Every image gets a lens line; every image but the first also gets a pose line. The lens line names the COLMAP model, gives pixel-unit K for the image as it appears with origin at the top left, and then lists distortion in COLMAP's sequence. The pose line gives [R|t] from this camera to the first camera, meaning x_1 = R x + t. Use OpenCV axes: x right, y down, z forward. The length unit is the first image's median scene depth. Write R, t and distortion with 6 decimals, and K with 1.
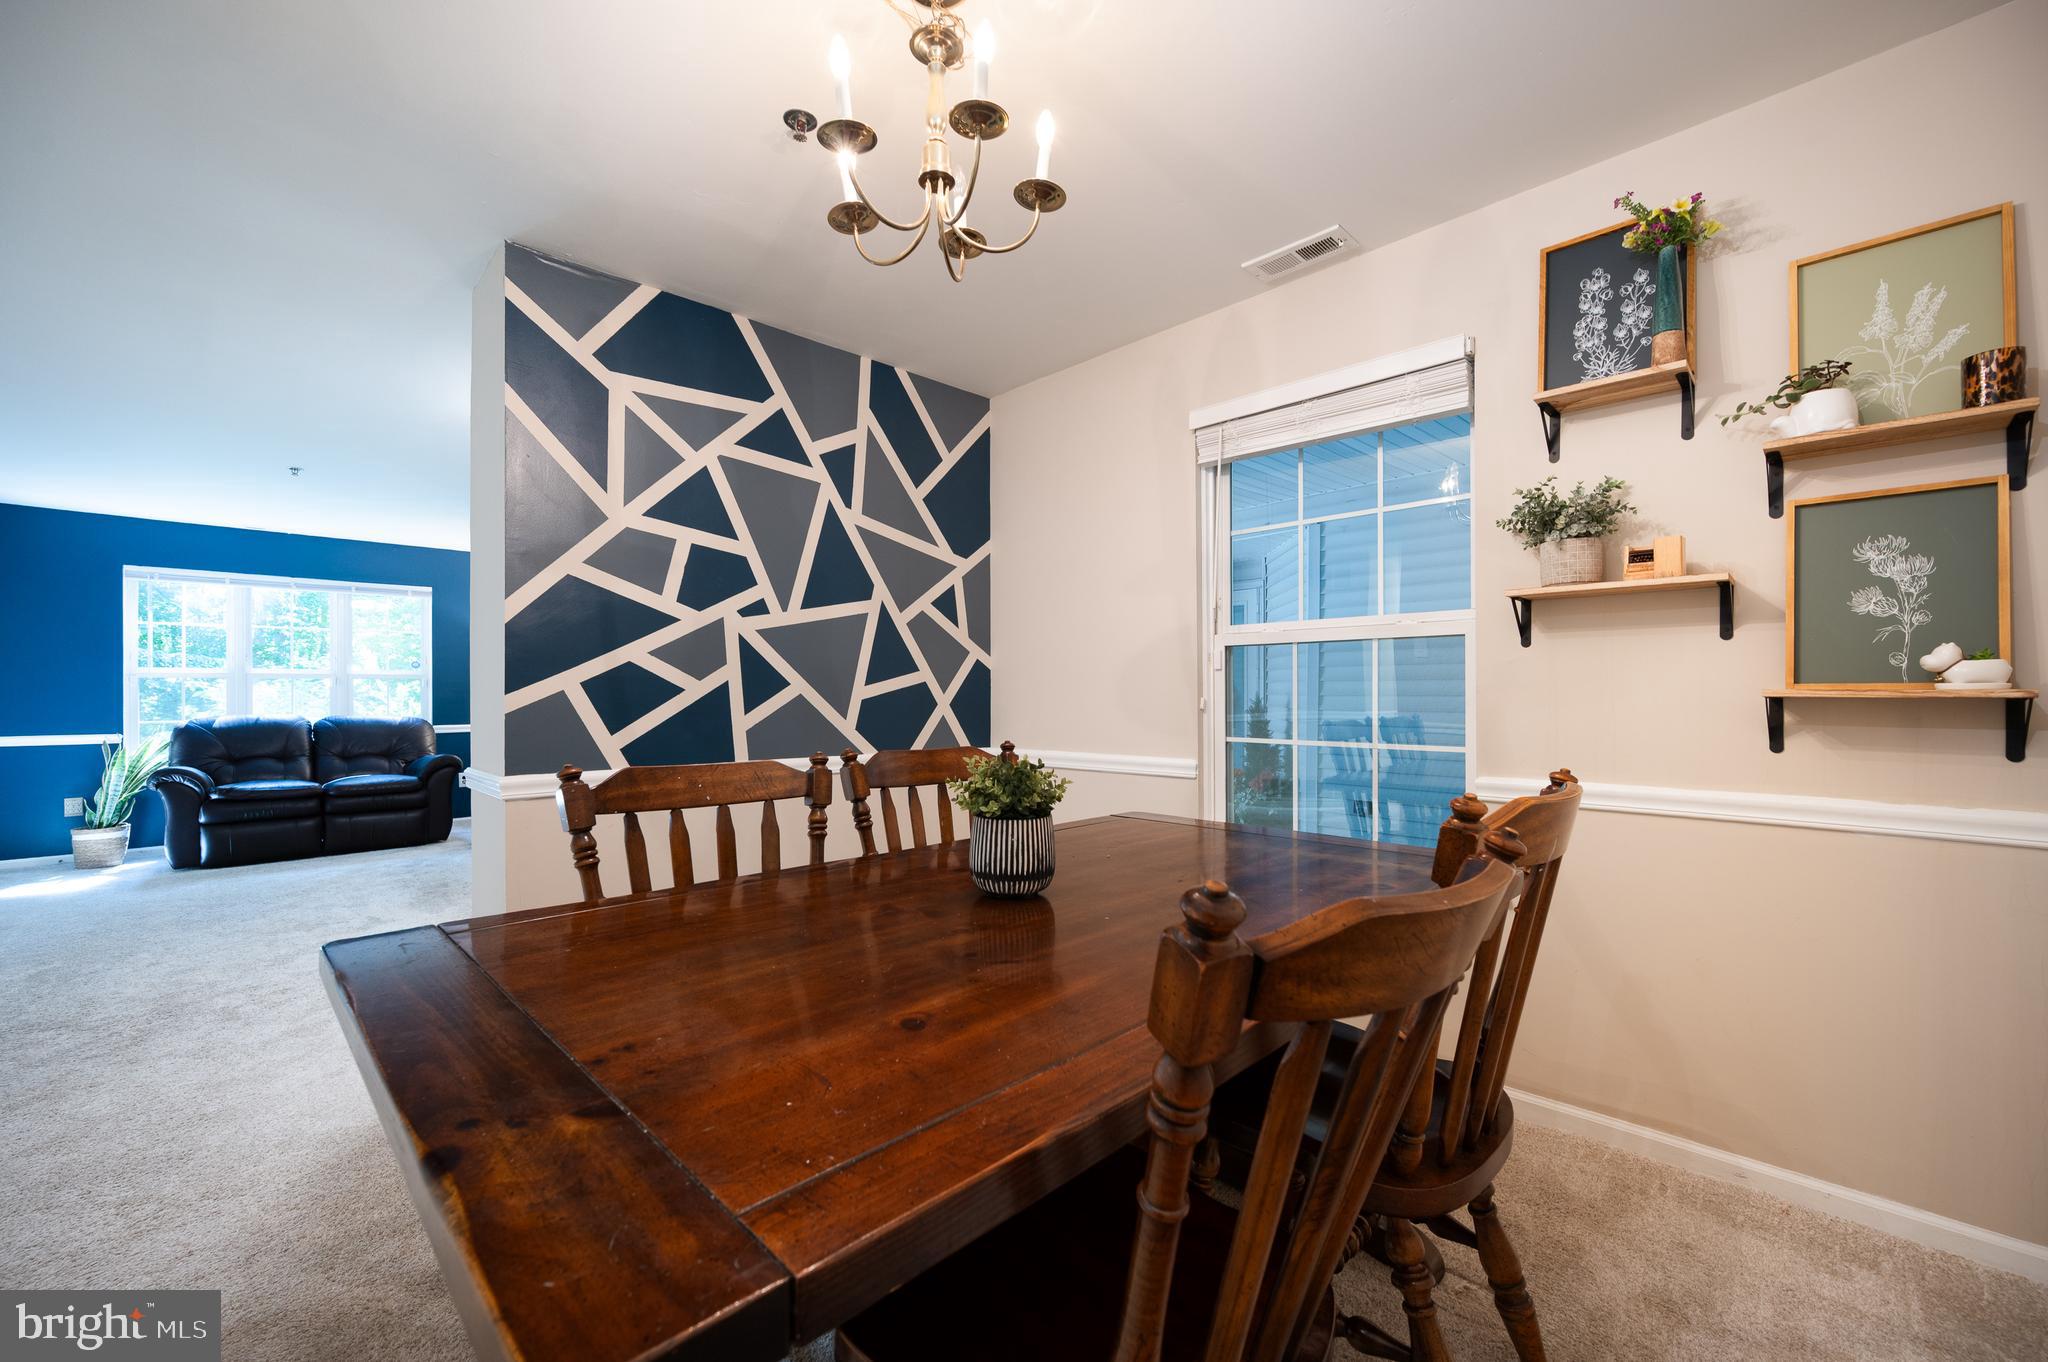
lens RADIAL K [[808.4, 0, 1035.7], [0, 808.4, 697.1], [0, 0, 1]] dist [-0.002161, -0.001116]
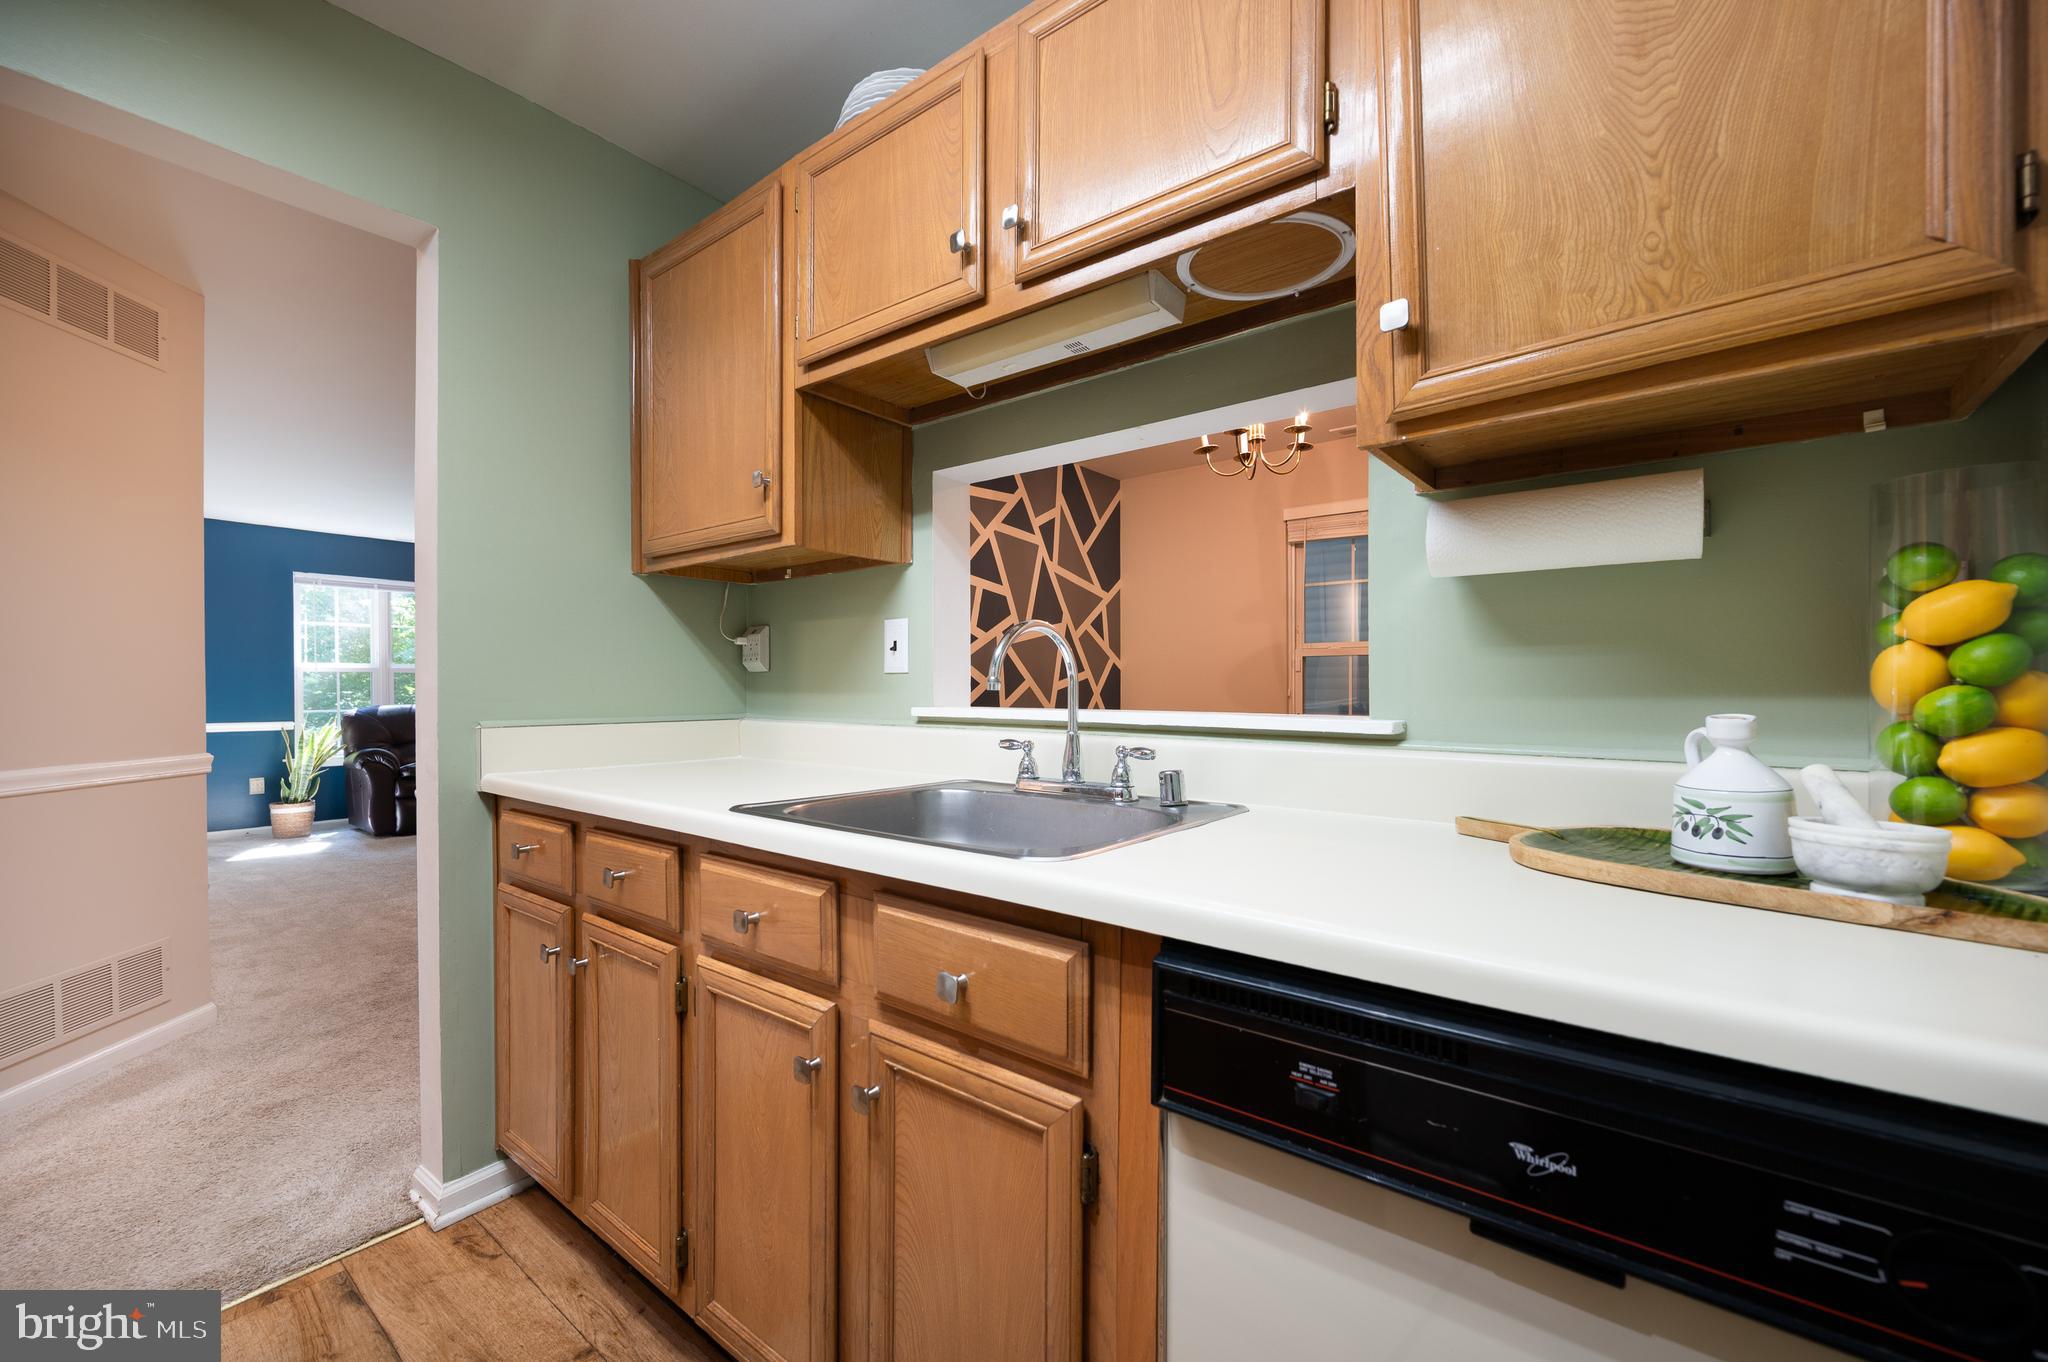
lens RADIAL K [[808.4, 0, 1038.1], [0, 808.4, 695.0], [0, 0, 1]] dist [-0.002161, -0.001116]
pose [[0.992114, 0.000175, 0.125342, -0.490340], [-0.000657, 0.999993, 0.003809, 0.007048], [-0.125340, -0.003861, 0.992106, -0.522043]]
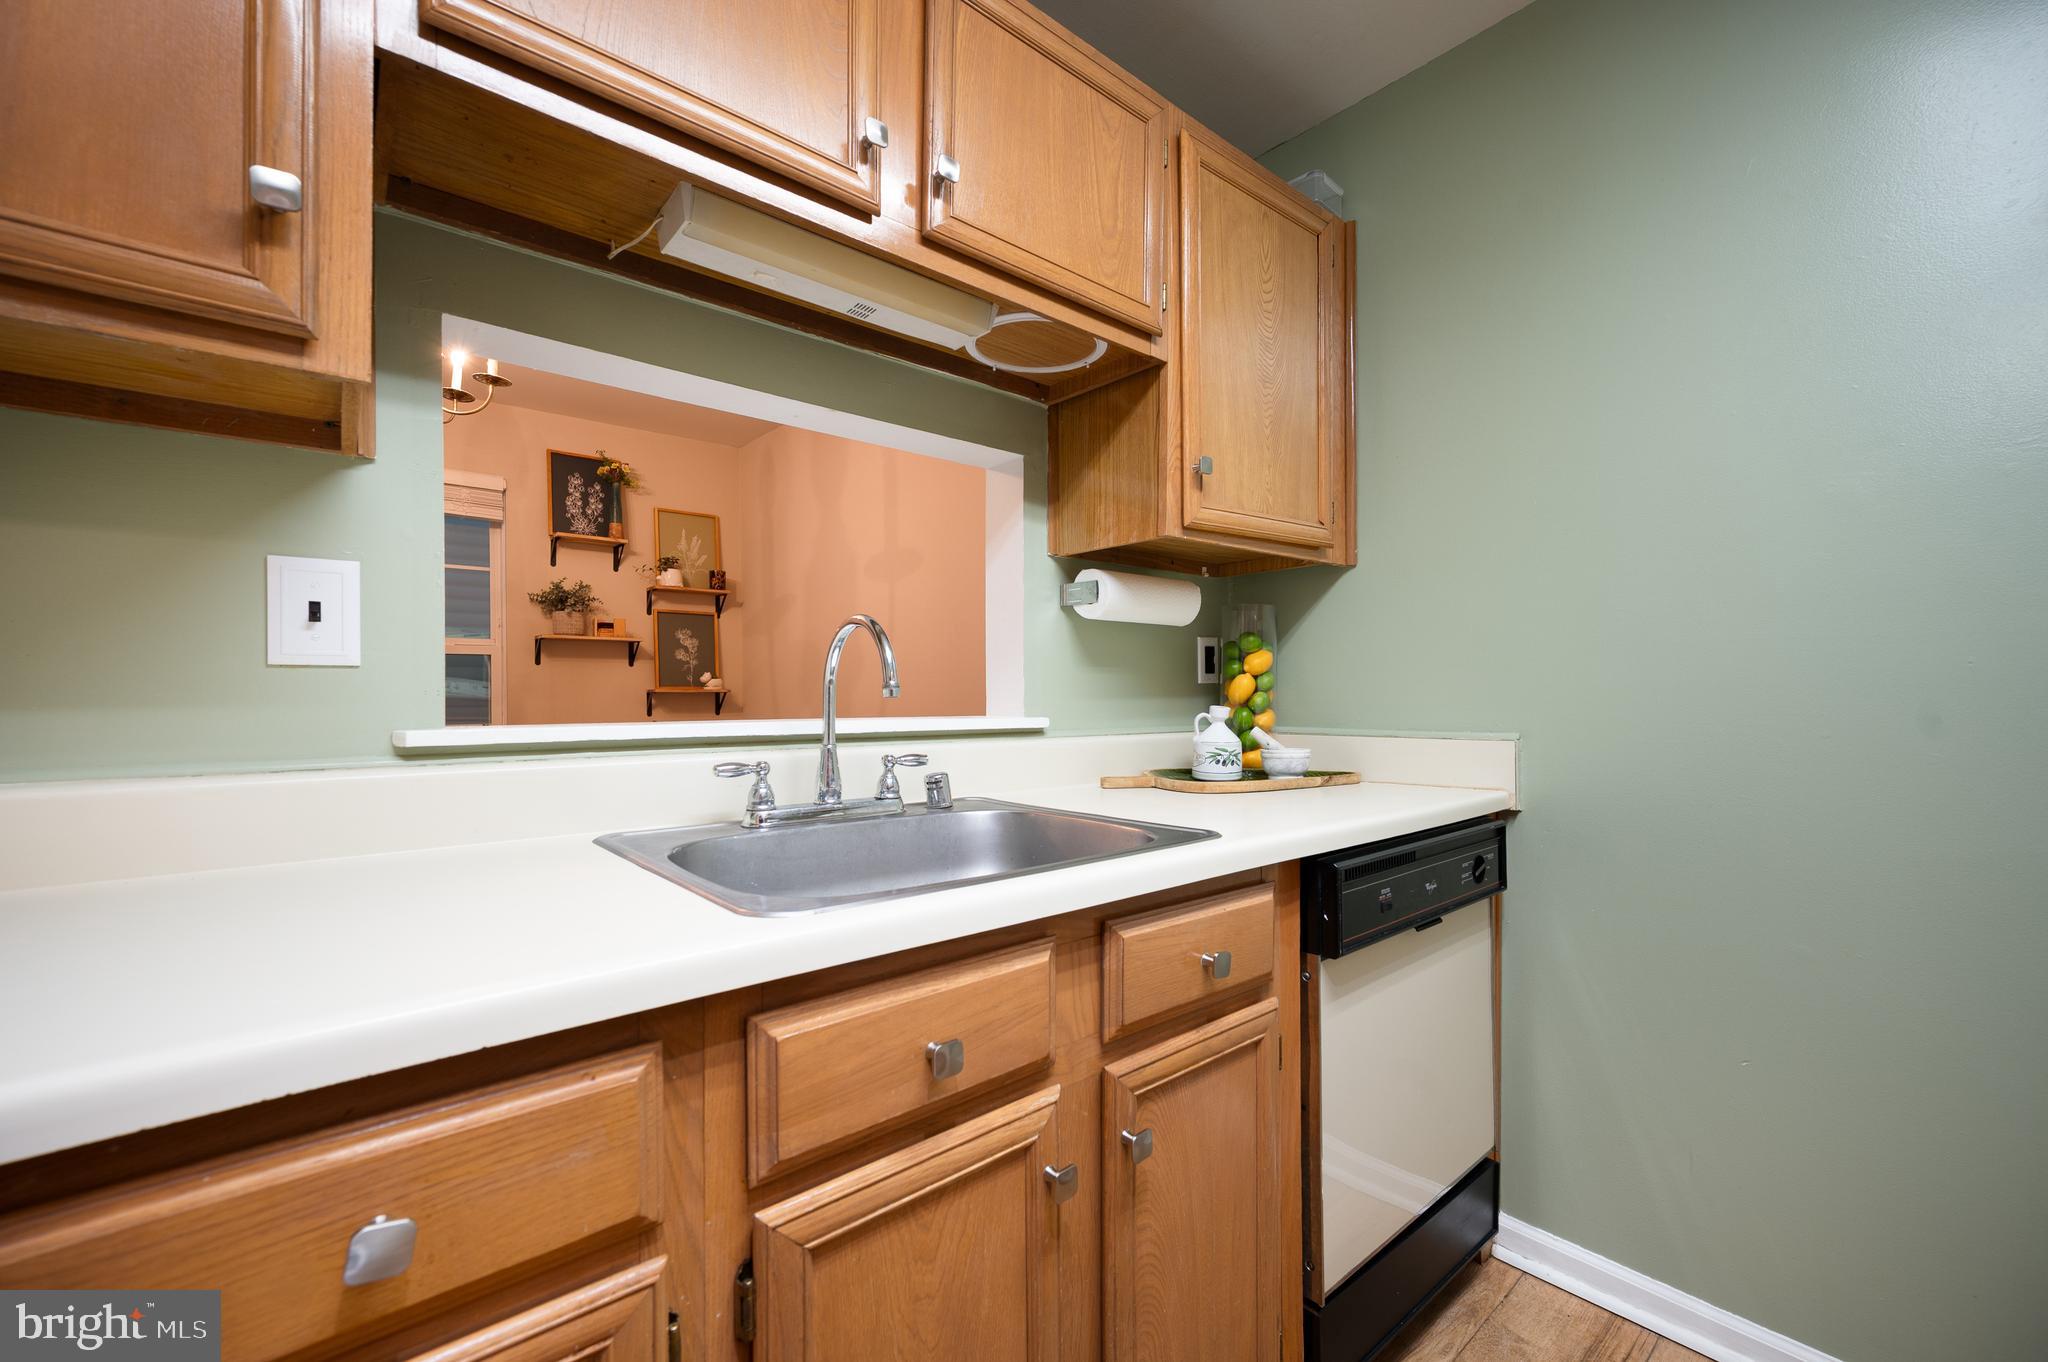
lens RADIAL K [[808.4, 0, 1022.2], [0, 808.4, 694.6], [0, 0, 1]] dist [-0.002161, -0.001116]
pose [[0.098155, -0.002634, 0.995168, -0.813636], [0.006598, 0.999976, 0.001996, 0.004748], [-0.995149, 0.006370, 0.098170, -0.183410]]
